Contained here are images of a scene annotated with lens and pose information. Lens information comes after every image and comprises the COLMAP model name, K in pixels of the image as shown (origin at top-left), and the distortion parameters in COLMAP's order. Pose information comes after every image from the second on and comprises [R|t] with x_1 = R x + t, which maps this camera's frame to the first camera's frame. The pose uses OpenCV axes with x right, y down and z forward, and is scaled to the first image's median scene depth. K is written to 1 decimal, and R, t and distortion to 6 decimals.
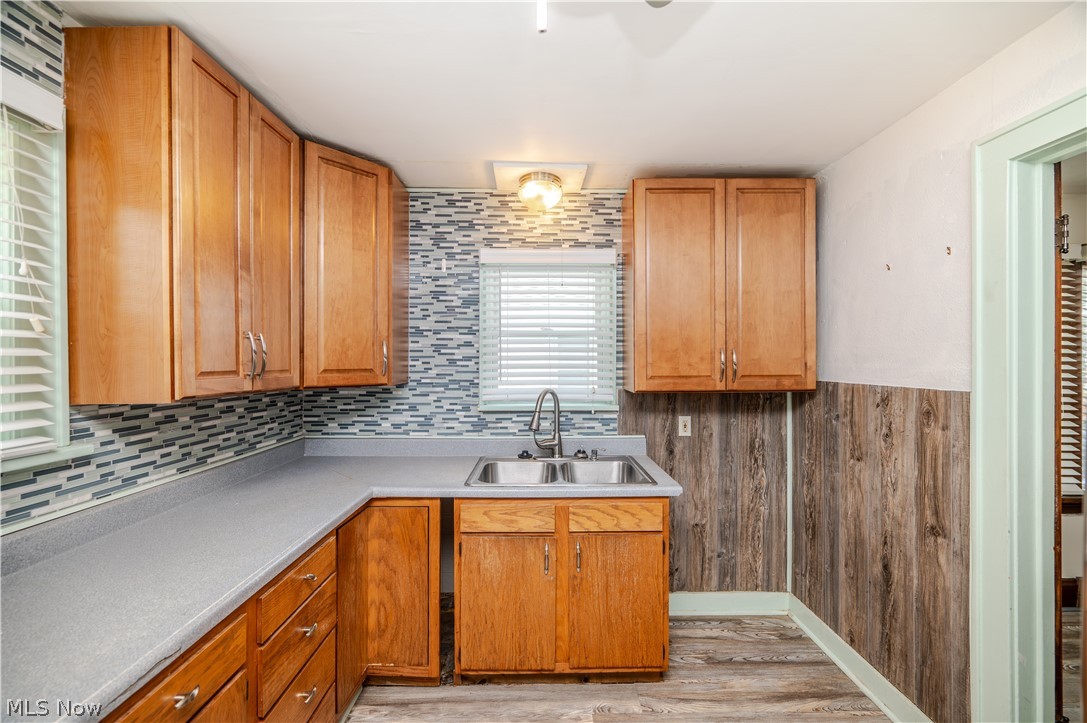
lens RADIAL K [[429.4, 0, 545.8], [0, 429.4, 366.1], [0, 0, 1]] dist [0.000160, -0.000070]
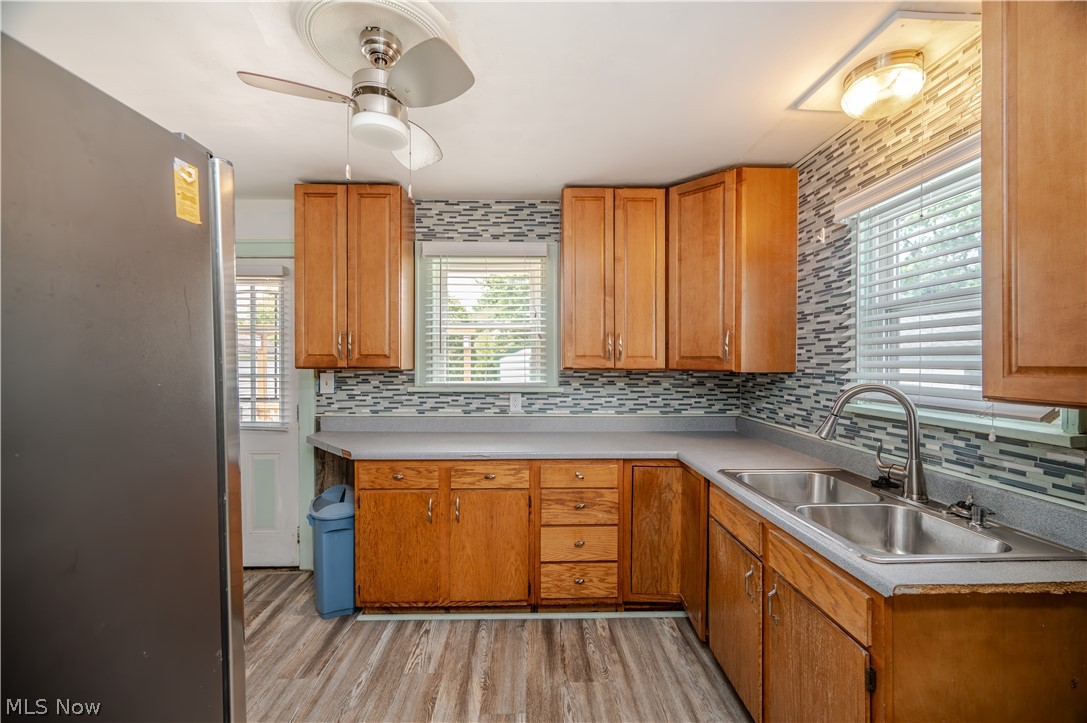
lens RADIAL K [[429.4, 0, 545.8], [0, 429.4, 366.1], [0, 0, 1]] dist [0.000160, -0.000070]
pose [[0.017821, 0.012396, -0.999764, 0.604061], [-0.015828, 0.999801, 0.012114, 0.022148], [0.999716, 0.015608, 0.018014, 0.441570]]
